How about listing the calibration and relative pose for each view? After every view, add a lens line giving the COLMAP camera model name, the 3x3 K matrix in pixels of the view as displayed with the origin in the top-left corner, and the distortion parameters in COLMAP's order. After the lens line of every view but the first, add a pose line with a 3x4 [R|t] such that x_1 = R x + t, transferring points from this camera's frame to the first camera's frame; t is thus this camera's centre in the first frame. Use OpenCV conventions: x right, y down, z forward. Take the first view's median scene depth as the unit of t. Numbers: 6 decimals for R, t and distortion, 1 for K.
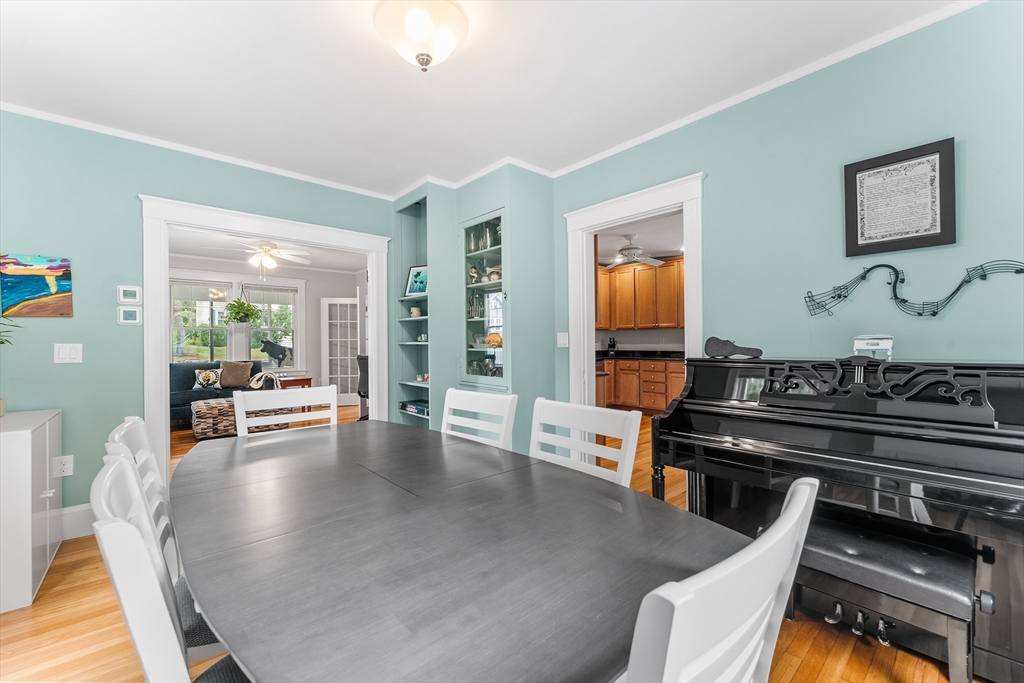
lens RADIAL K [[422.9, 0, 507.6], [0, 422.9, 337.8], [0, 0, 1]] dist [-0.002095, 0.000839]
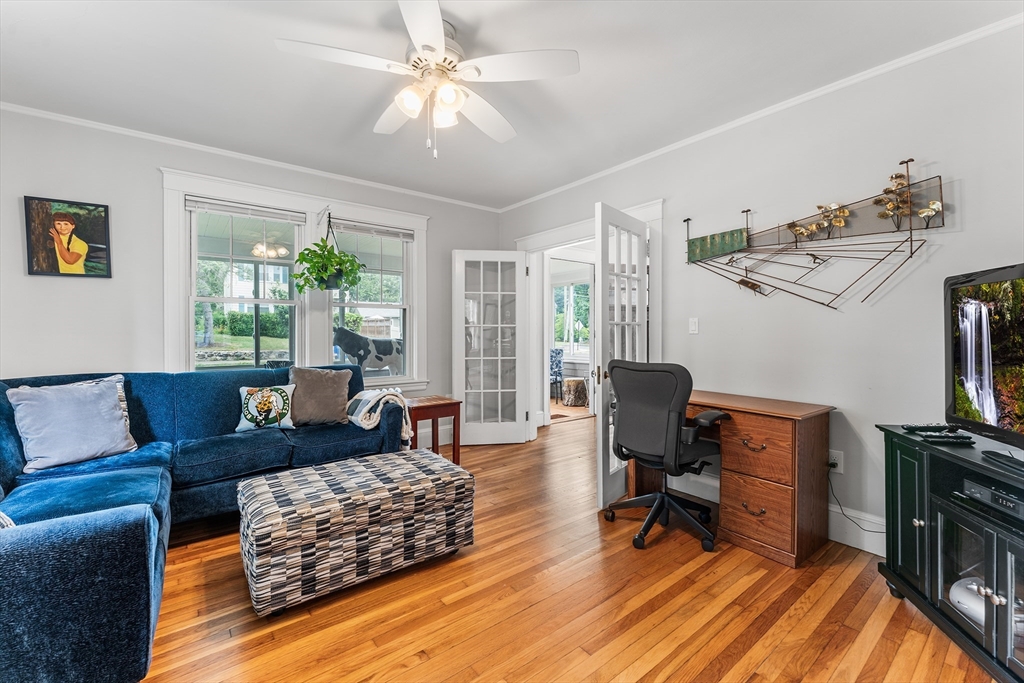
lens RADIAL K [[422.9, 0, 495.2], [0, 422.9, 331.6], [0, 0, 1]] dist [-0.002095, 0.000839]
pose [[0.998100, 0.006976, -0.061217, -0.405378], [-0.006627, 0.999961, 0.005903, 0.009979], [0.061256, -0.005486, 0.998107, 0.520574]]
